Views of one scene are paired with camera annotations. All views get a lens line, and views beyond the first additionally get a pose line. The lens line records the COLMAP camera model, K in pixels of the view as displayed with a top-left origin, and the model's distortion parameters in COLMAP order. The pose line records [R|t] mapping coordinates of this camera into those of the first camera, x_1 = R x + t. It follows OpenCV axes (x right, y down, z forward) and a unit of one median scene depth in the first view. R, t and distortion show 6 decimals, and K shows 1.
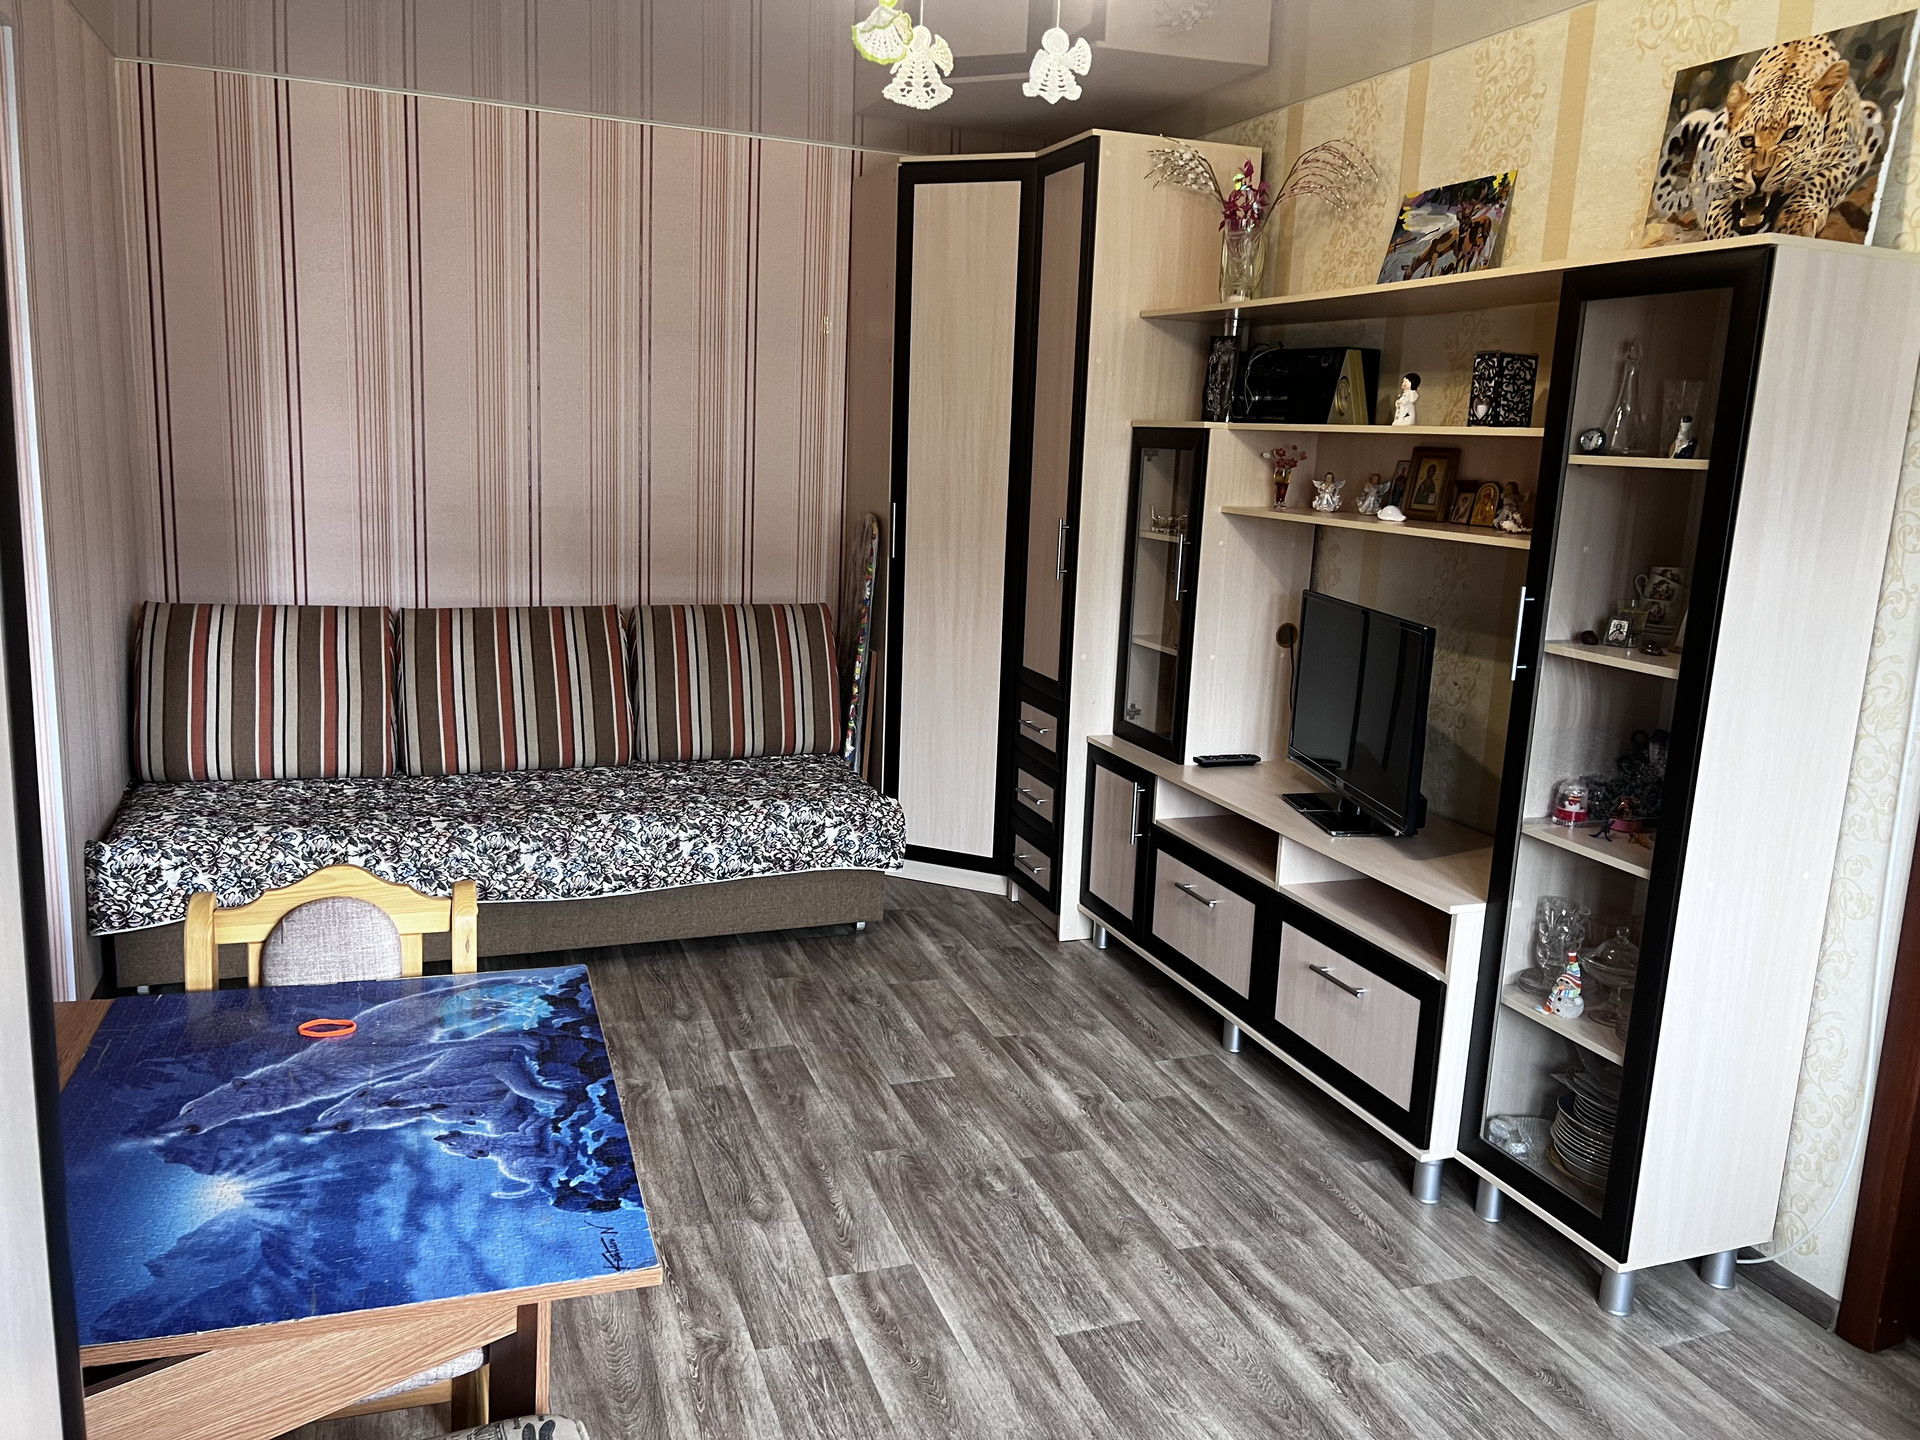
lens RADIAL K [[1466.8, 0, 988.0], [0, 1466.8, 708.6], [0, 0, 1]] dist [0.057556, -0.055844]
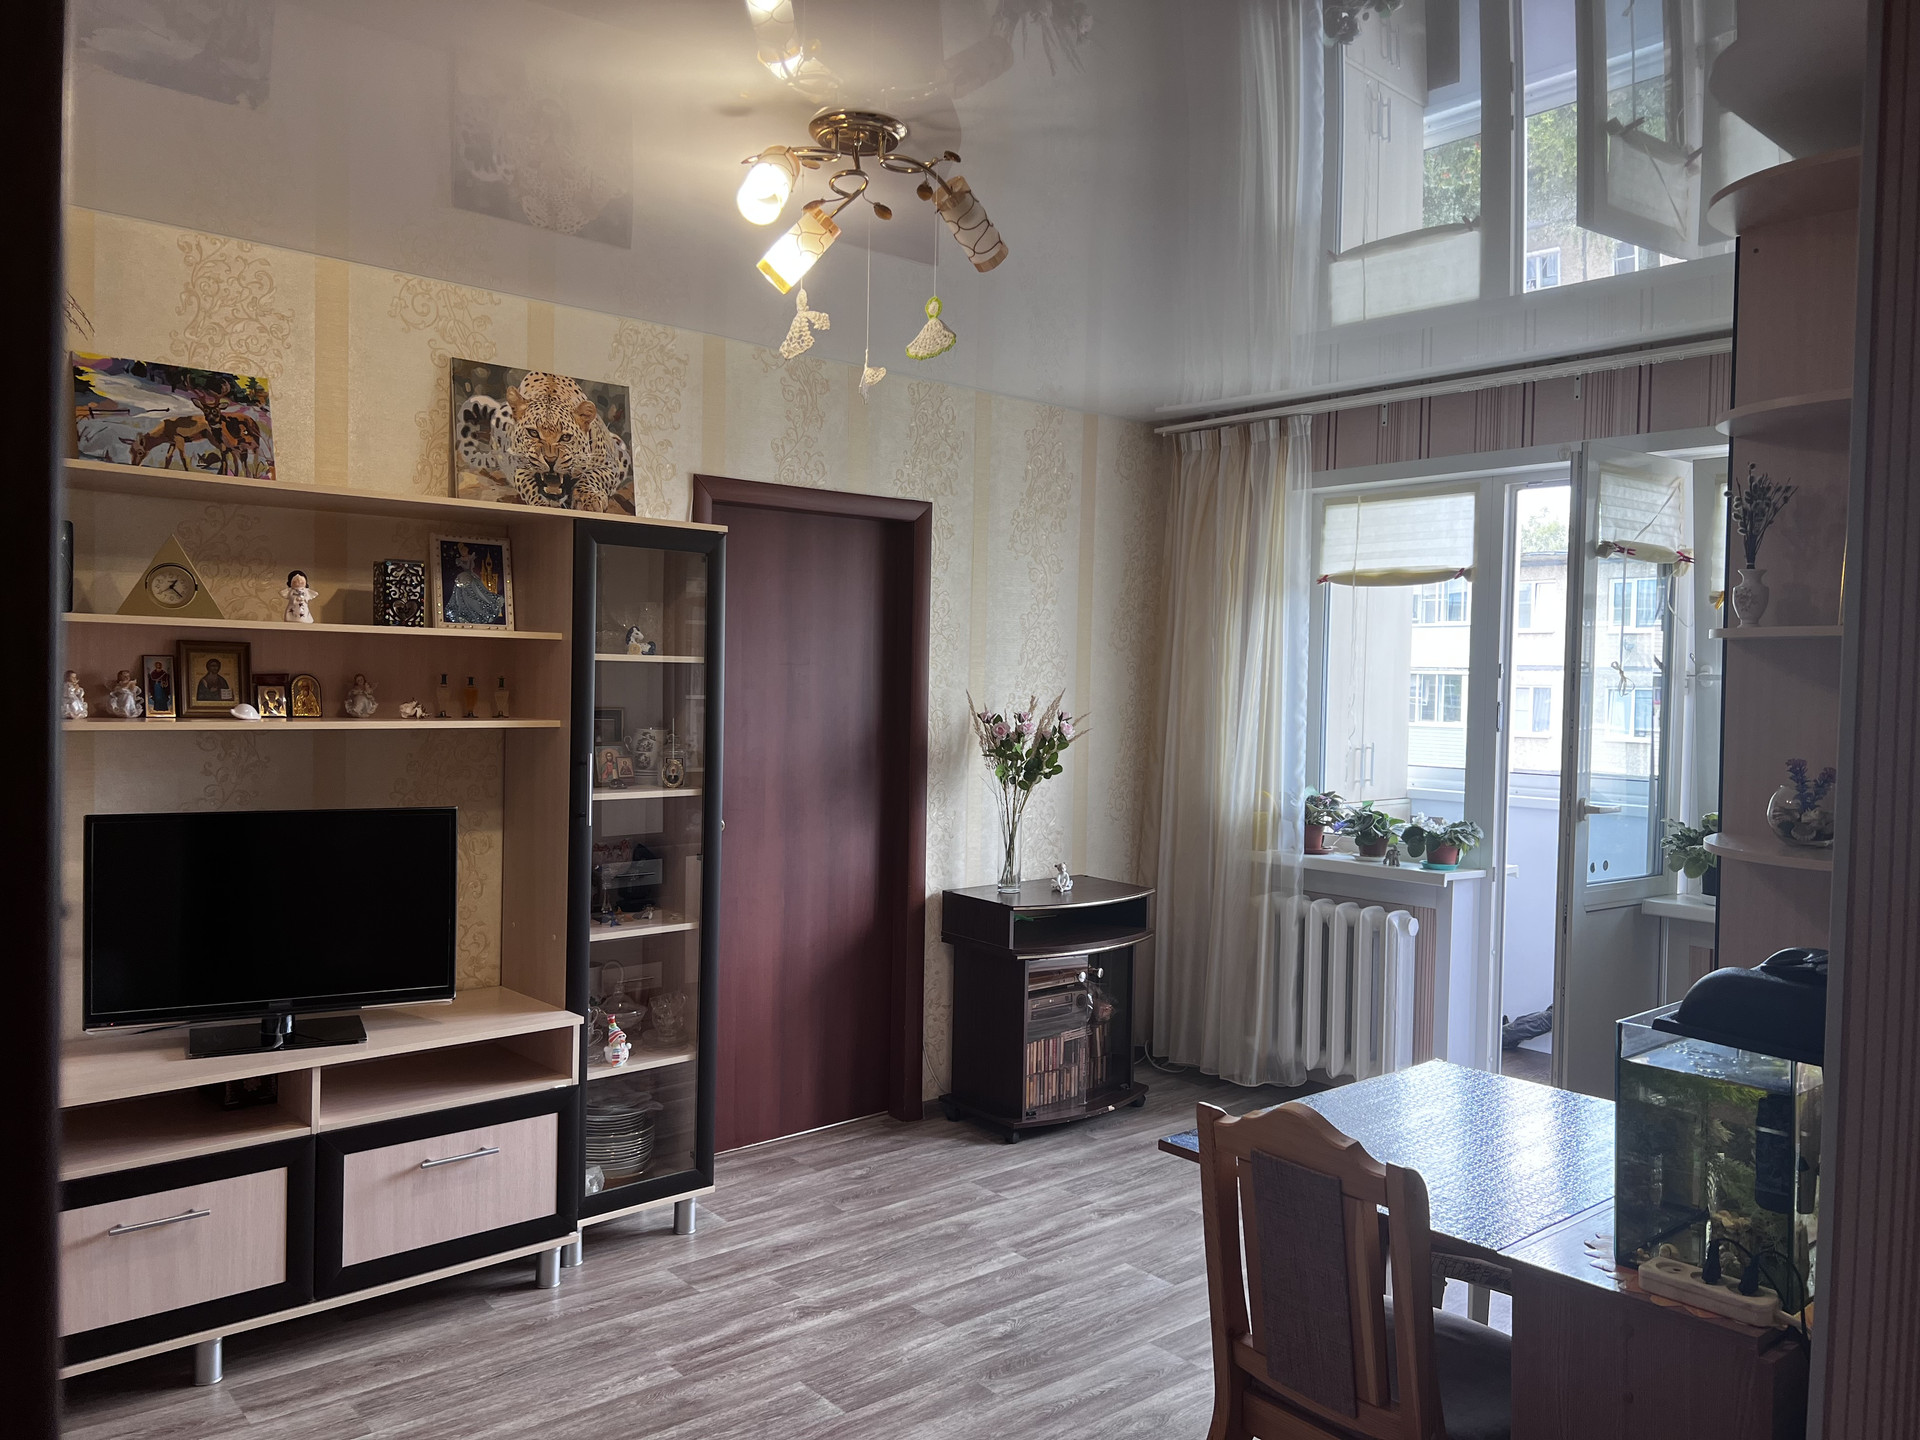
lens RADIAL K [[1439.5, 0, 956.4], [0, 1439.5, 724.5], [0, 0, 1]] dist [0.012649, -0.000837]
pose [[-0.347786, -0.081872, 0.933993, -0.741783], [0.136347, 0.981173, 0.136778, -0.188089], [-0.927607, 0.174917, -0.330075, 0.883618]]
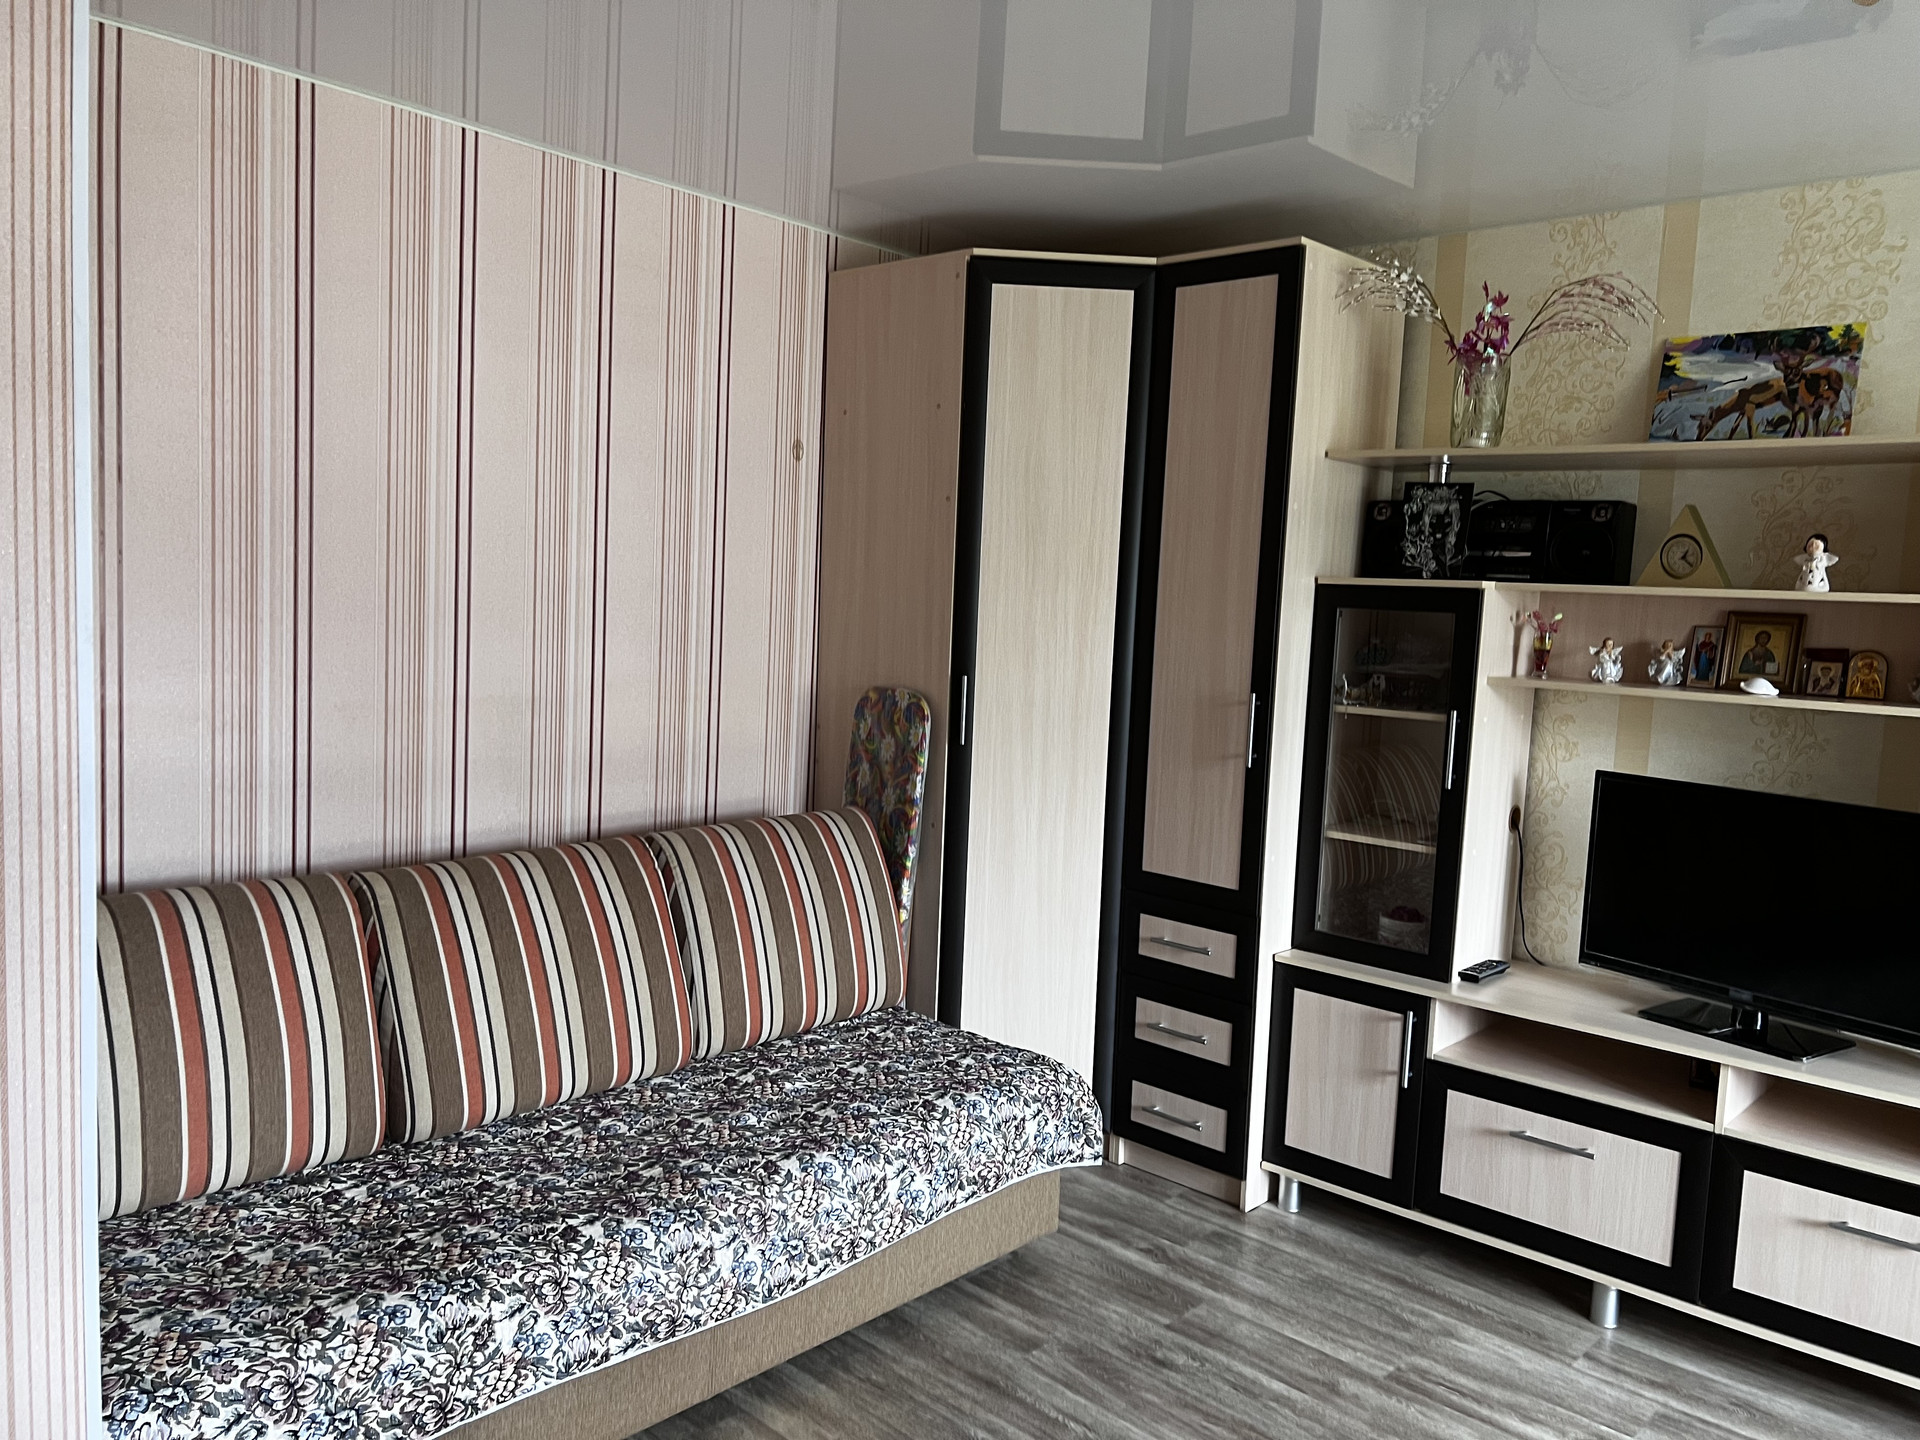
lens RADIAL K [[1457.1, 0, 959.2], [0, 1457.1, 731.5], [0, 0, 1]] dist [0.041433, -0.037582]
pose [[0.895047, -0.046131, 0.443580, -0.557794], [0.077415, 0.995607, -0.052667, -0.095068], [-0.439202, 0.081479, 0.894686, 0.416415]]
